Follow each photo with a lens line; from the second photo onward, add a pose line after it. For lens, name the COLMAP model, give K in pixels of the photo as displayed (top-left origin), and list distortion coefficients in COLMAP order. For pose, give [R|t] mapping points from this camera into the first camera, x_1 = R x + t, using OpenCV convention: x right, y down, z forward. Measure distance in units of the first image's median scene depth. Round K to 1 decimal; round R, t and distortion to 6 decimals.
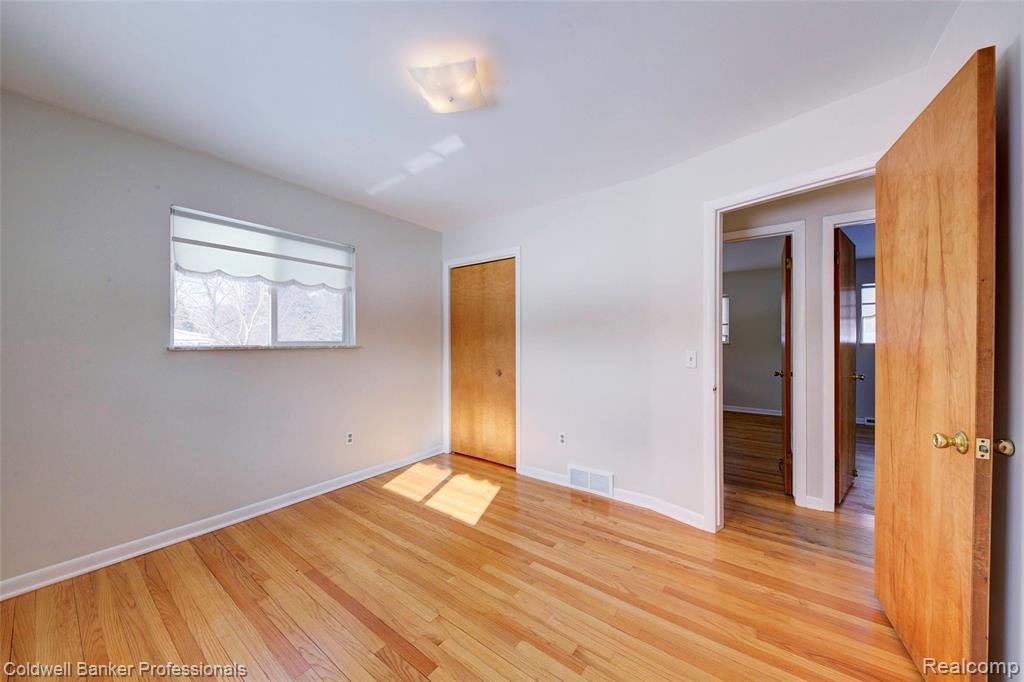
lens RADIAL K [[352.0, 0, 512.7], [0, 352.0, 342.2], [0, 0, 1]] dist [0.013177, -0.007372]
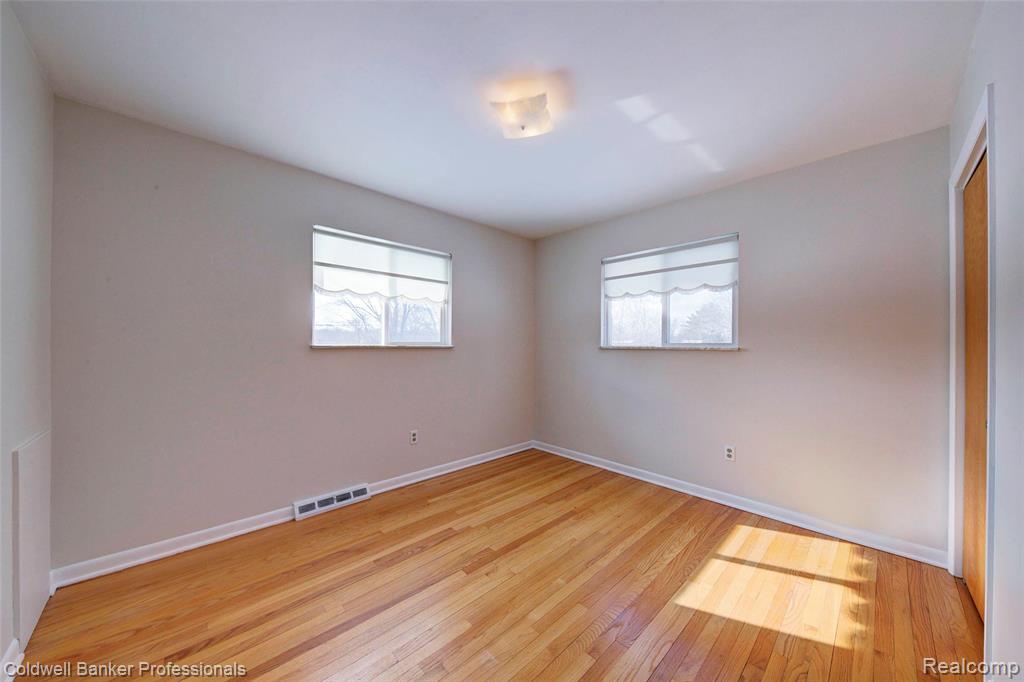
lens RADIAL K [[352.0, 0, 512.7], [0, 352.0, 342.2], [0, 0, 1]] dist [0.013177, -0.007372]
pose [[-0.165742, -0.002736, -0.986165, 0.606312], [-0.004561, 0.999988, -0.002008, -0.000601], [0.986159, 0.004165, -0.165753, 0.746719]]
